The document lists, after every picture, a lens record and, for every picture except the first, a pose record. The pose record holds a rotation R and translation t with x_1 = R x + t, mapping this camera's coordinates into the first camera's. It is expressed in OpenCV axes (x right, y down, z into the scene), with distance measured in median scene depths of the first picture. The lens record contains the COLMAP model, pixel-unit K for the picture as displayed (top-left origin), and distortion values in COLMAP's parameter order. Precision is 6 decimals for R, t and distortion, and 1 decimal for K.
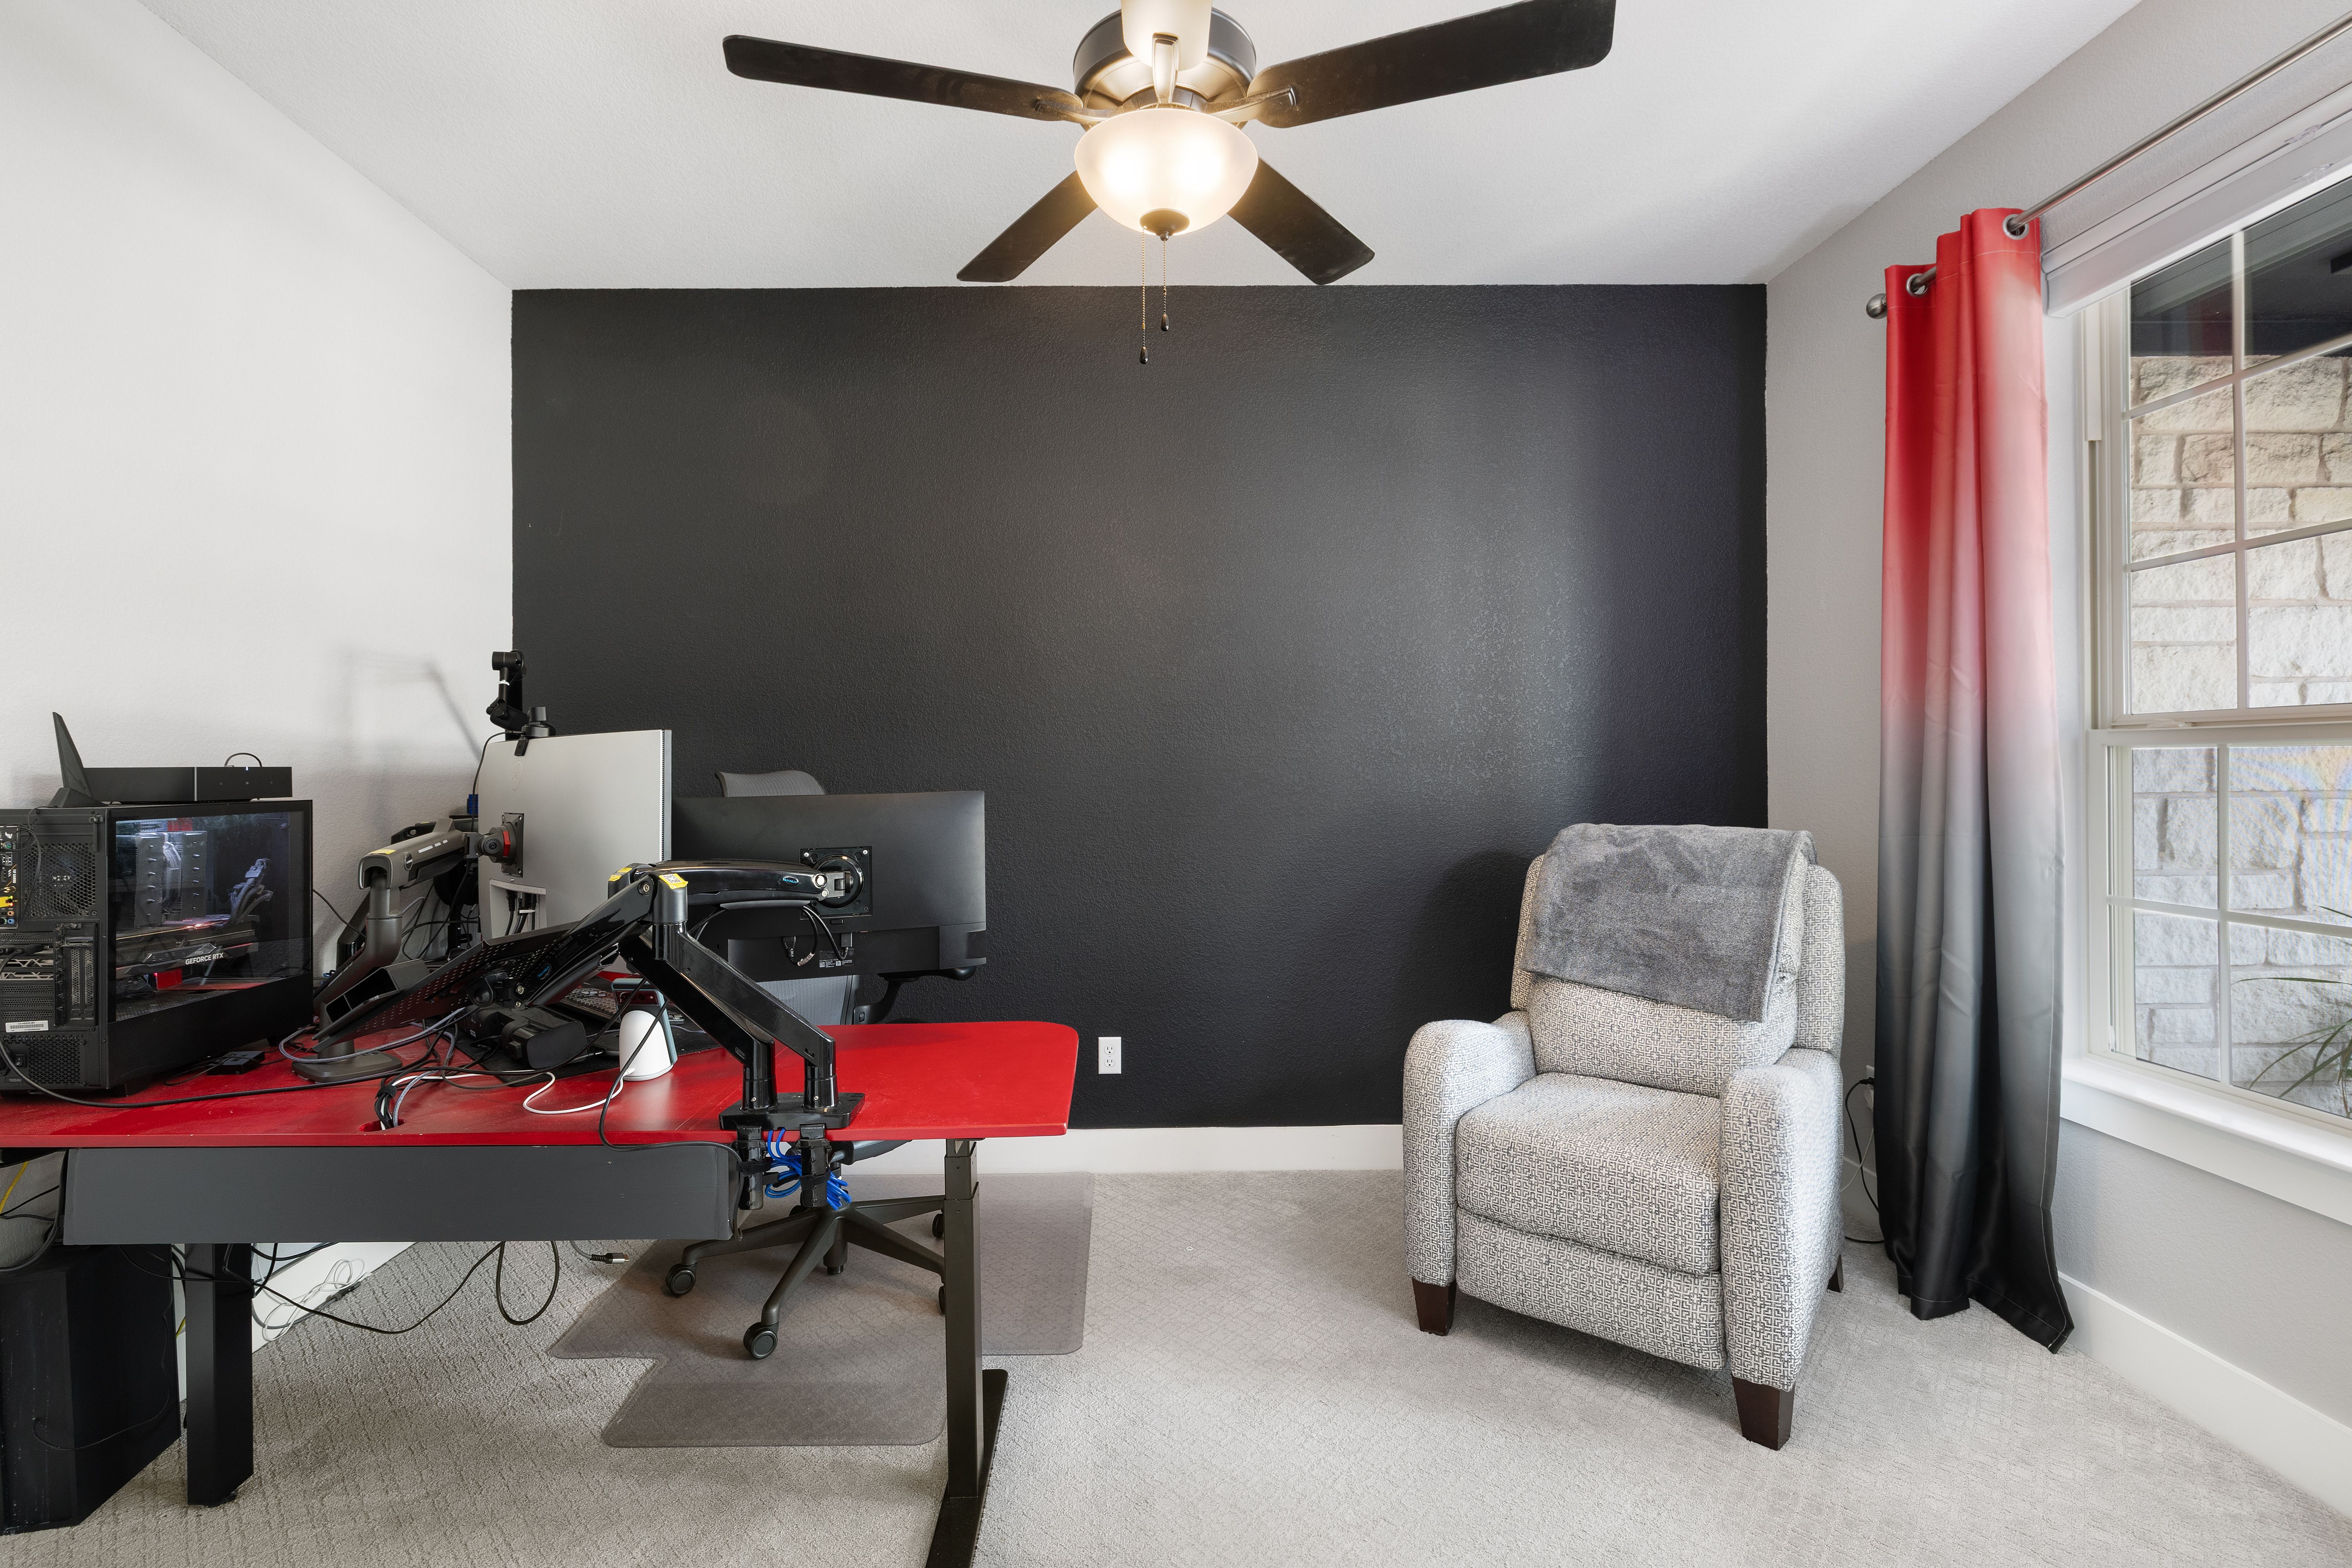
lens RADIAL K [[1111.5, 0, 1176.0], [0, 1111.5, 784.0], [0, 0, 1]] dist [-0.001820, -0.000208]
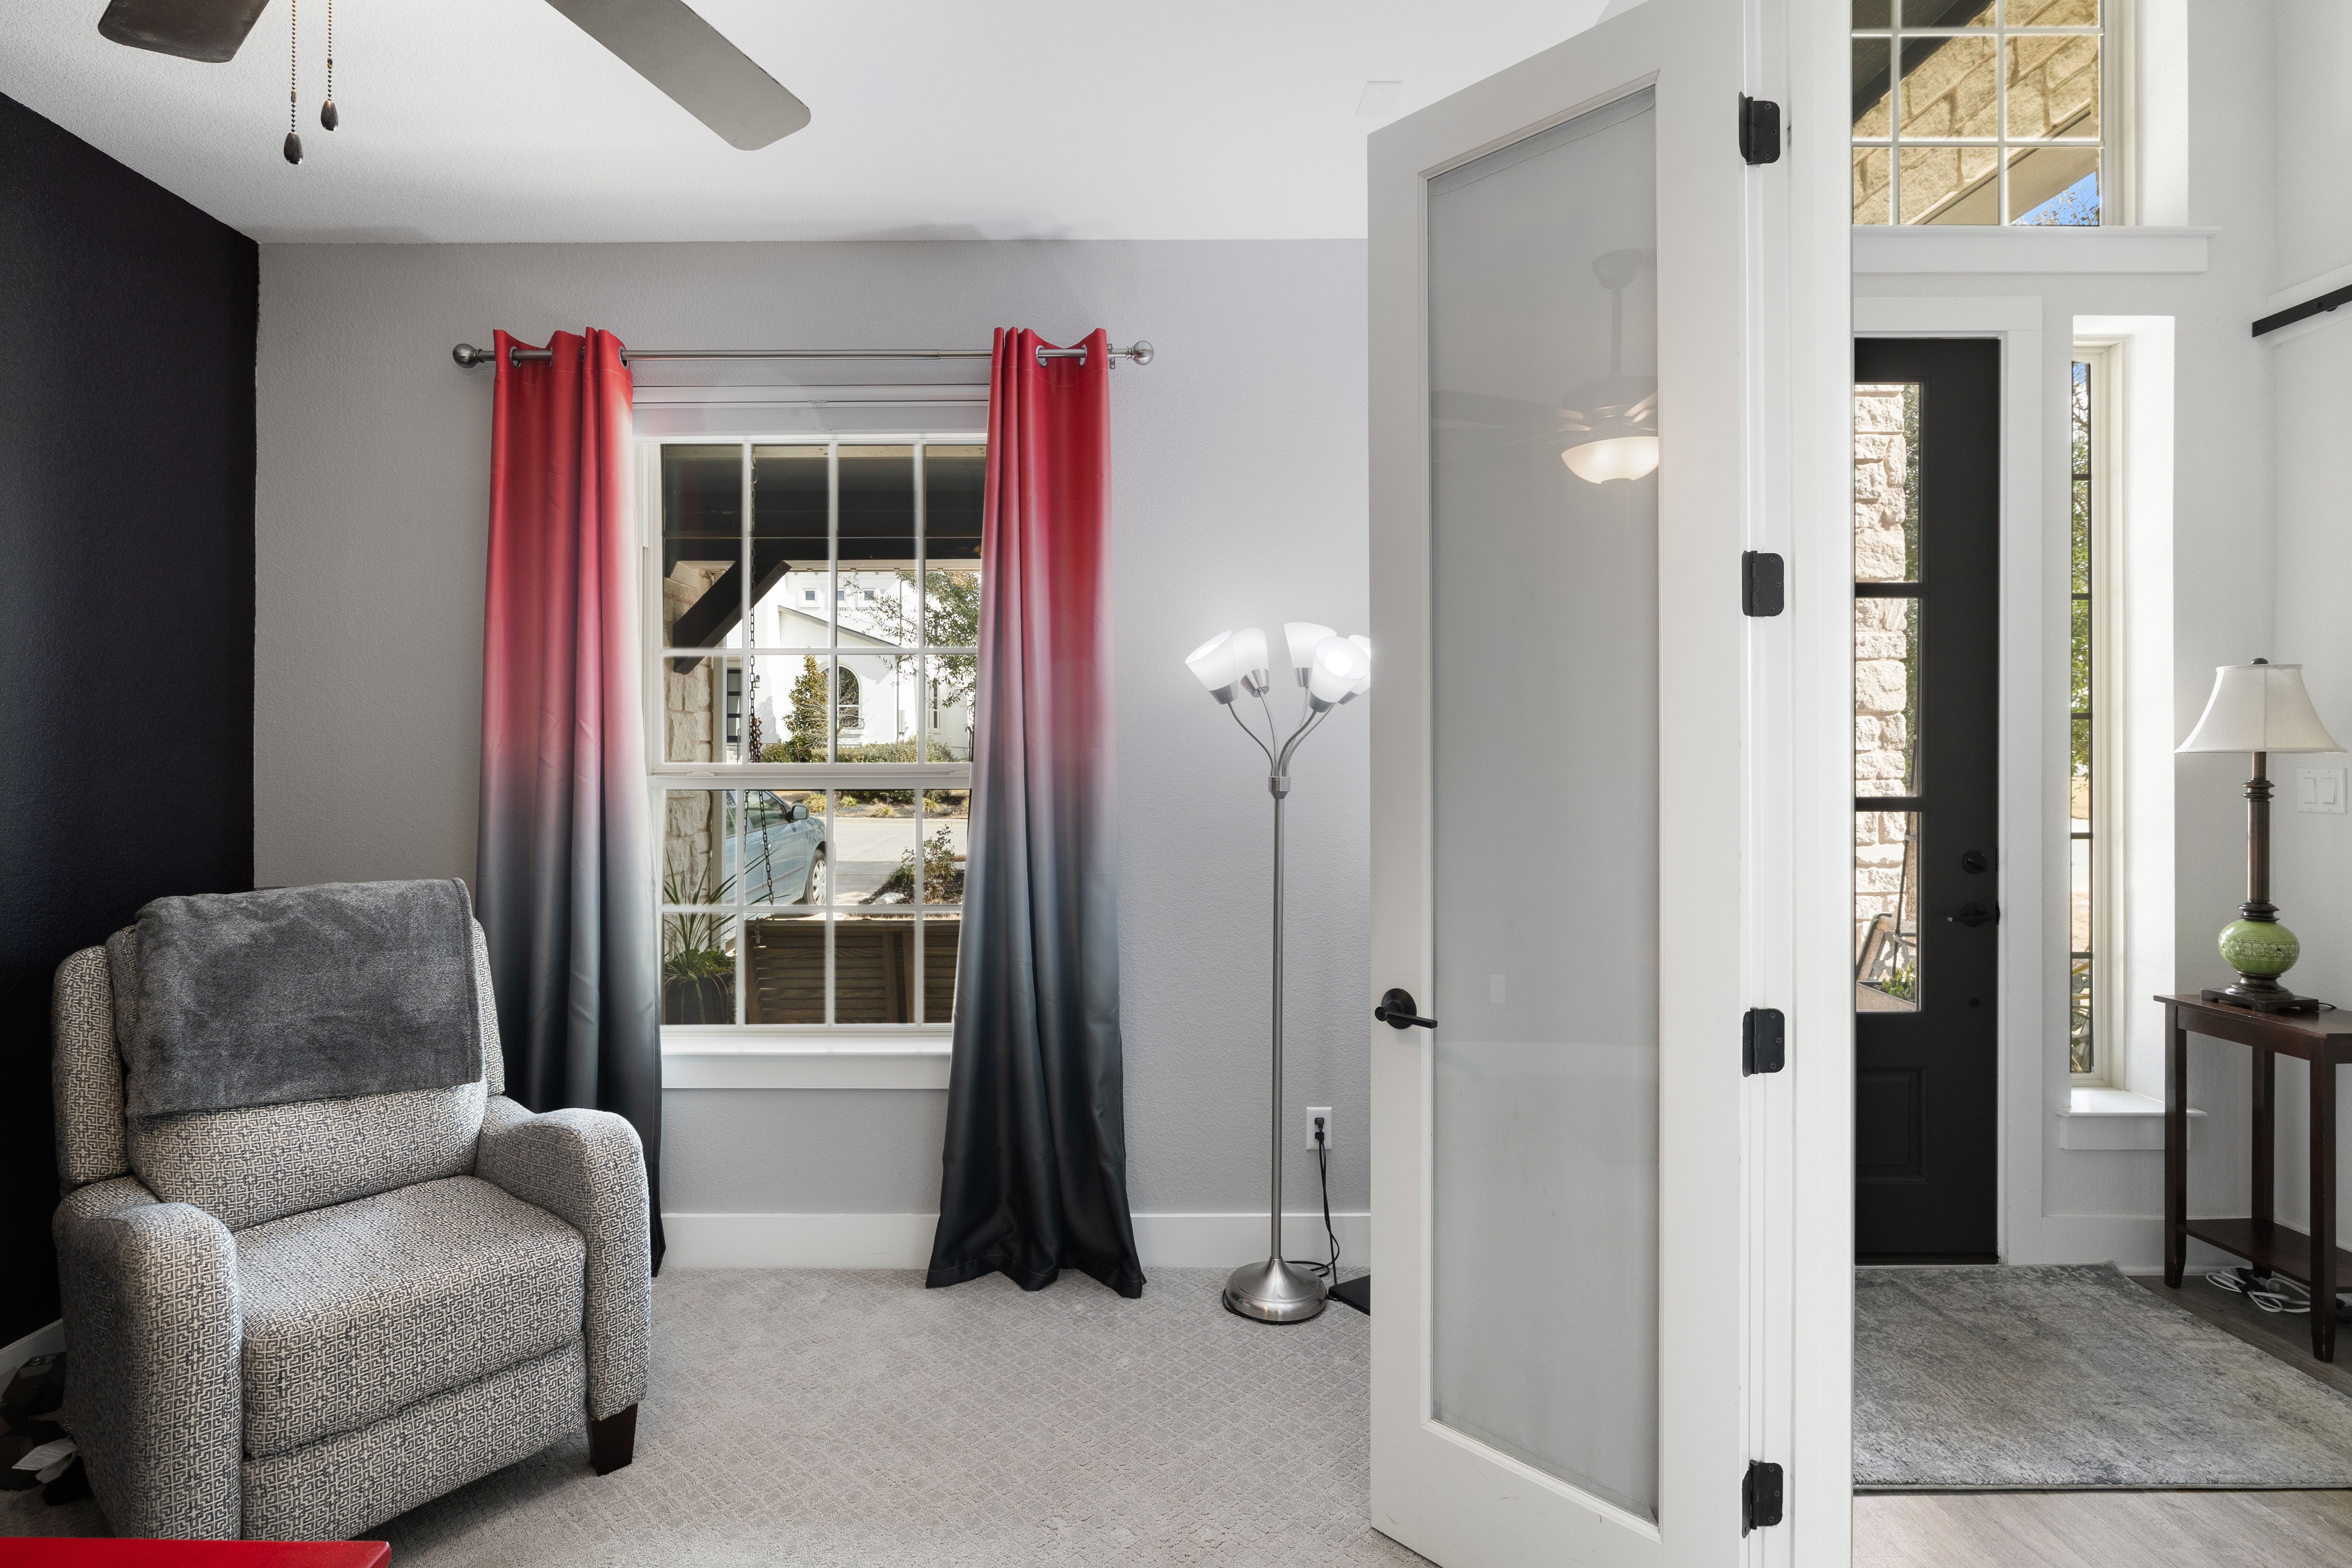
lens RADIAL K [[1127.3, 0, 1157.1], [0, 1127.3, 772.0], [0, 0, 1]] dist [-0.001696, 0.000147]
pose [[0.001247, -0.005354, 0.999985, -0.421491], [0.012619, 0.999906, 0.005338, -0.048020], [-0.999920, 0.012612, 0.001315, 0.387424]]
